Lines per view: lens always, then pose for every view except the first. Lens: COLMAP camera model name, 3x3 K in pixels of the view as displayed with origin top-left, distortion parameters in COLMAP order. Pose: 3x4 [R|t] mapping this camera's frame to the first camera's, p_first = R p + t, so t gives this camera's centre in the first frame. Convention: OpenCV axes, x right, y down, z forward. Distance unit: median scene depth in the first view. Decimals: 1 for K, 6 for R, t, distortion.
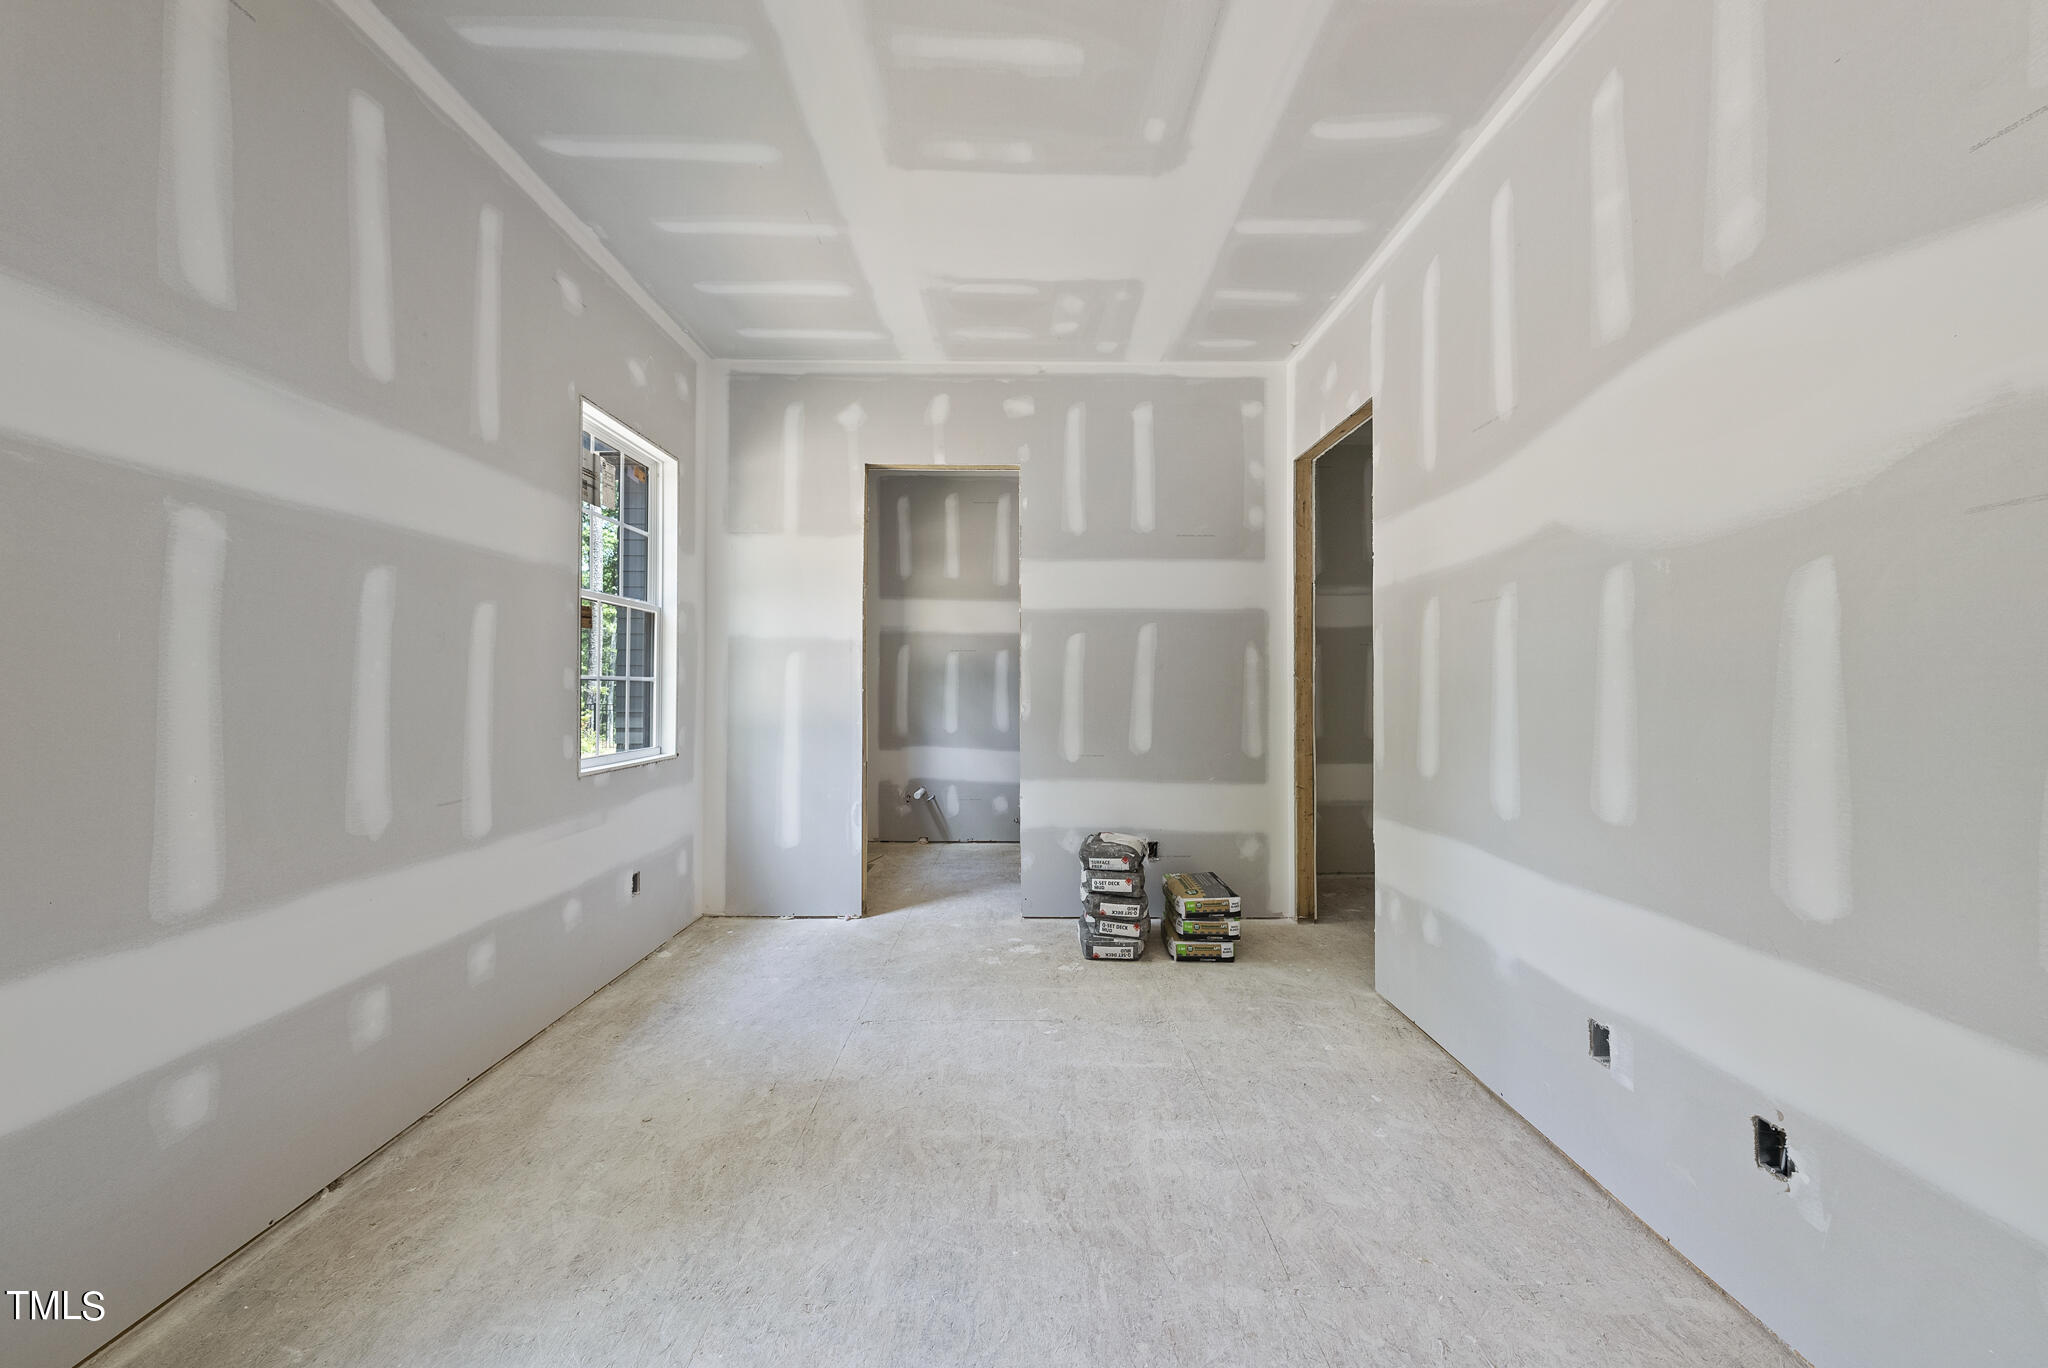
lens RADIAL K [[710.9, 0, 1024.7], [0, 710.9, 681.0], [0, 0, 1]] dist [-0.001762, -0.000128]
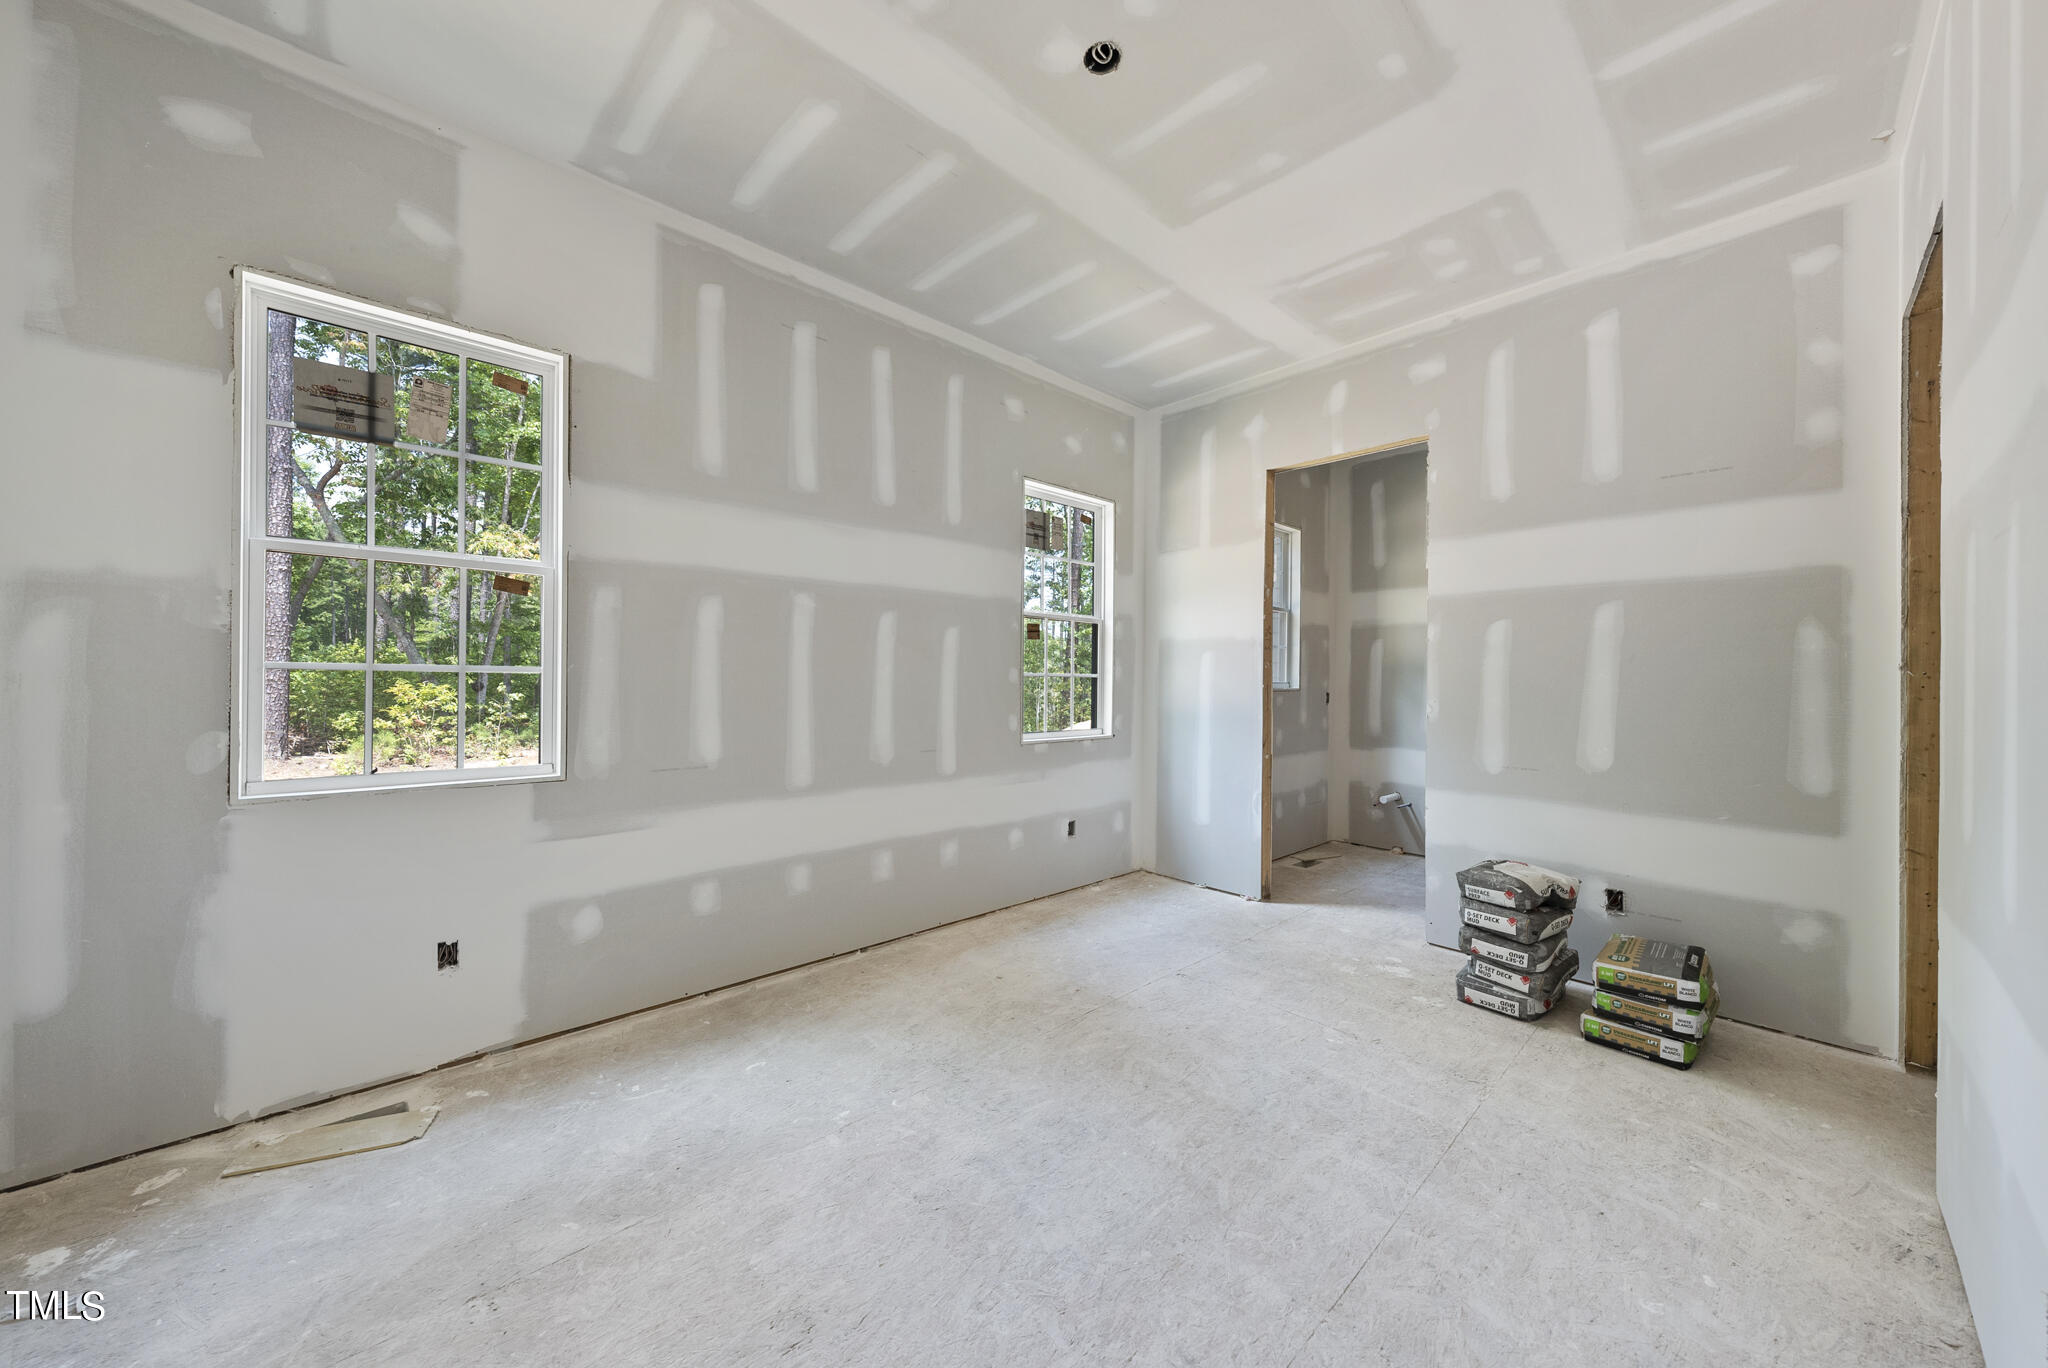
lens RADIAL K [[710.9, 0, 1025.8], [0, 710.9, 680.7], [0, 0, 1]] dist [-0.001762, -0.000128]
pose [[0.679520, 0.003867, -0.733647, 0.328196], [-0.000915, 0.999990, 0.004423, 0.000762], [0.733657, -0.002334, 0.679516, 0.027578]]
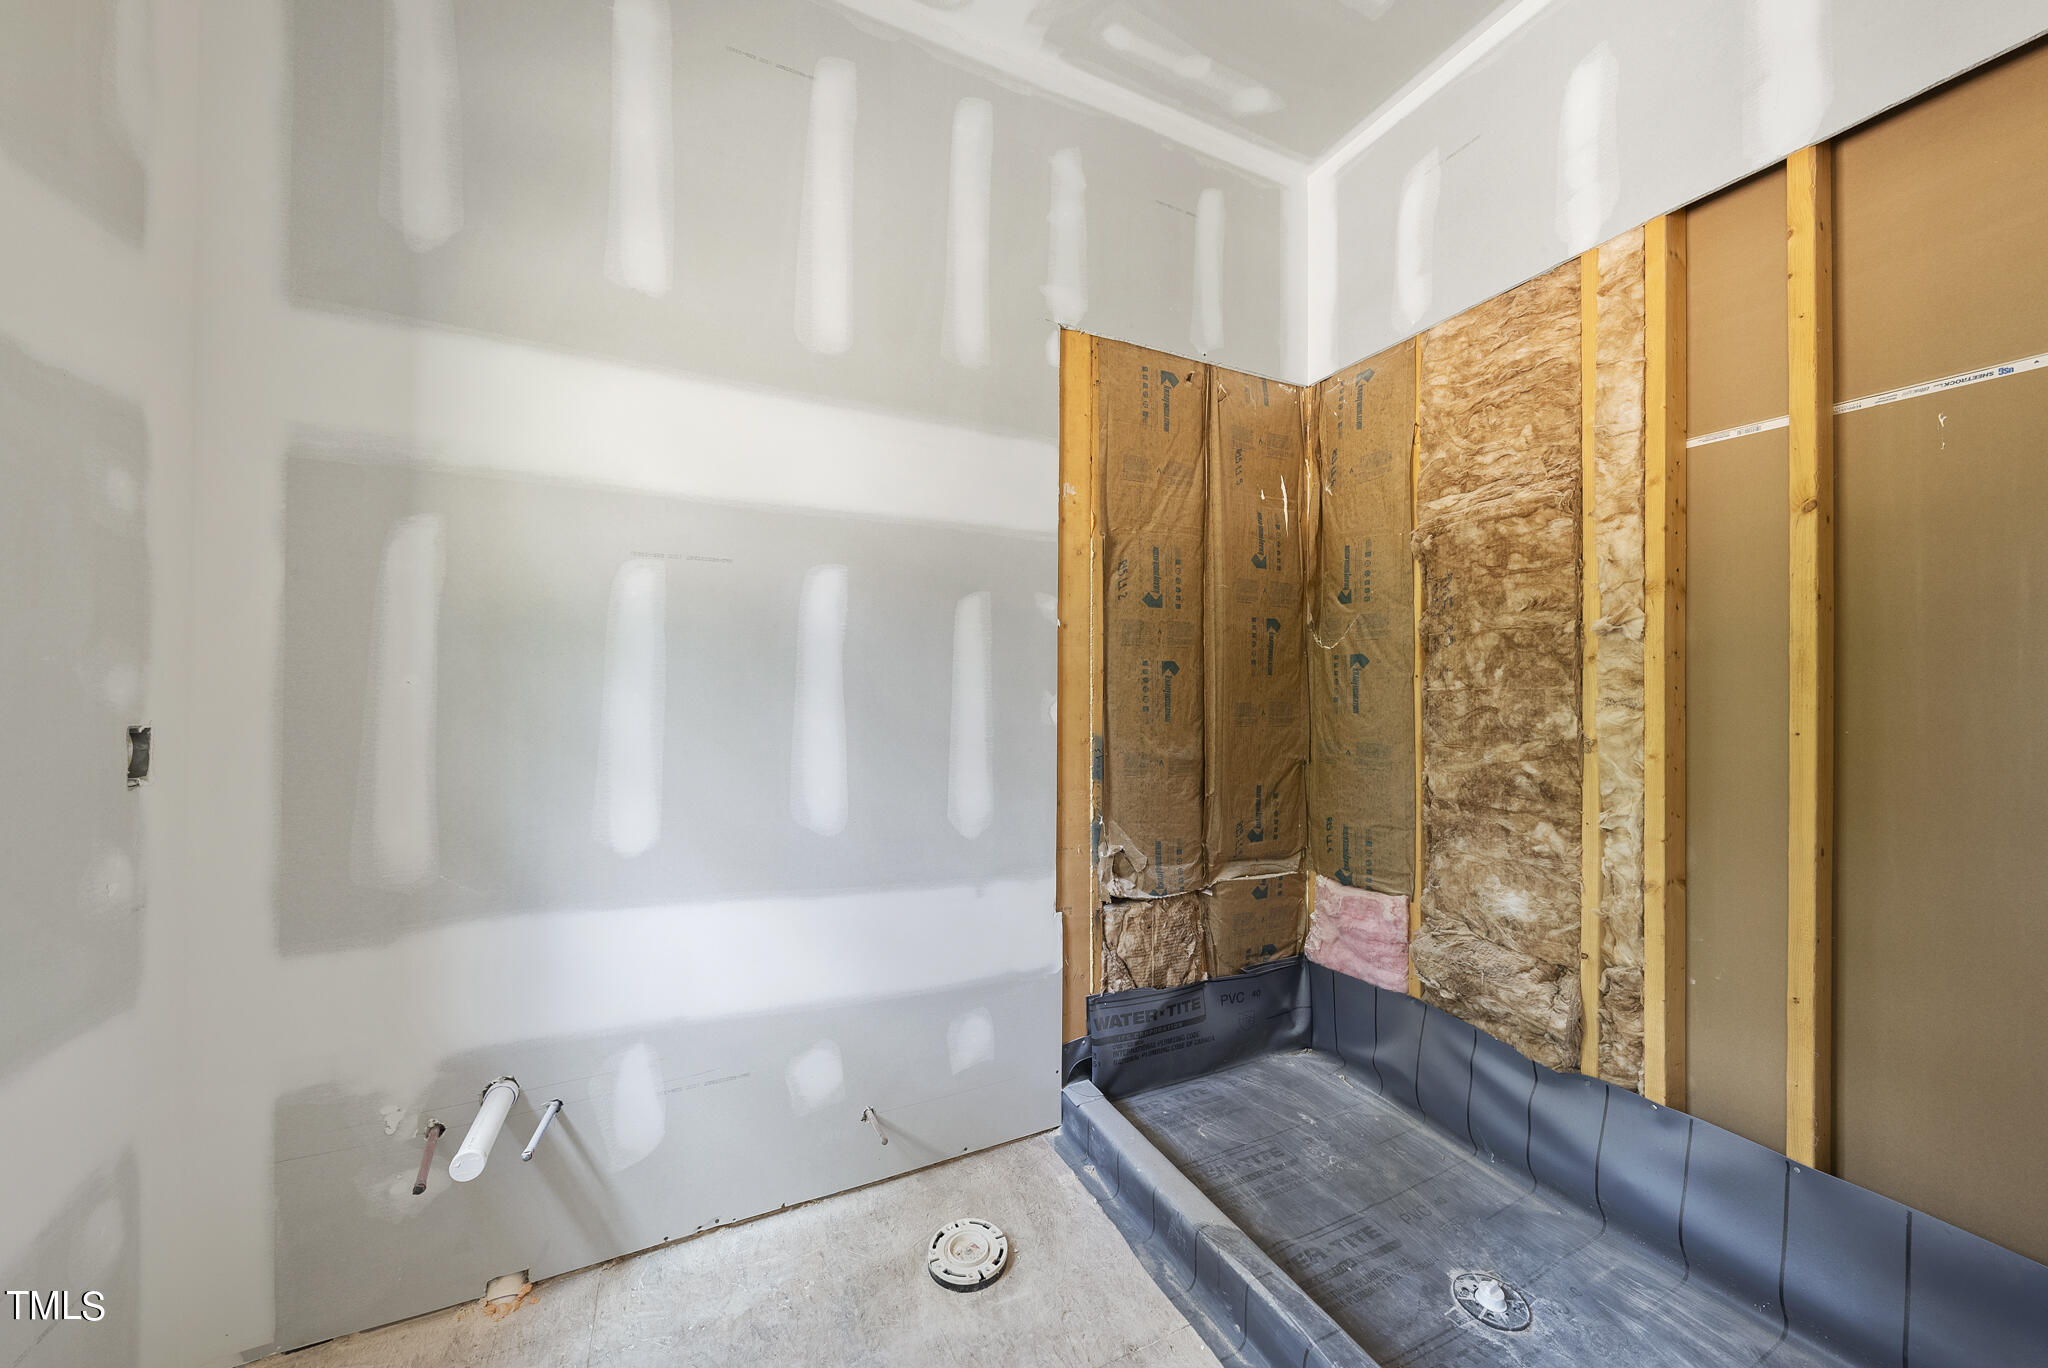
lens RADIAL K [[710.9, 0, 1020.8], [0, 710.9, 694.0], [0, 0, 1]] dist [-0.001762, -0.000128]
pose [[0.905676, 0.004877, 0.423942, -0.135496], [-0.004799, 0.999988, -0.001251, 0.016365], [-0.423942, -0.000902, 0.905689, 1.104967]]
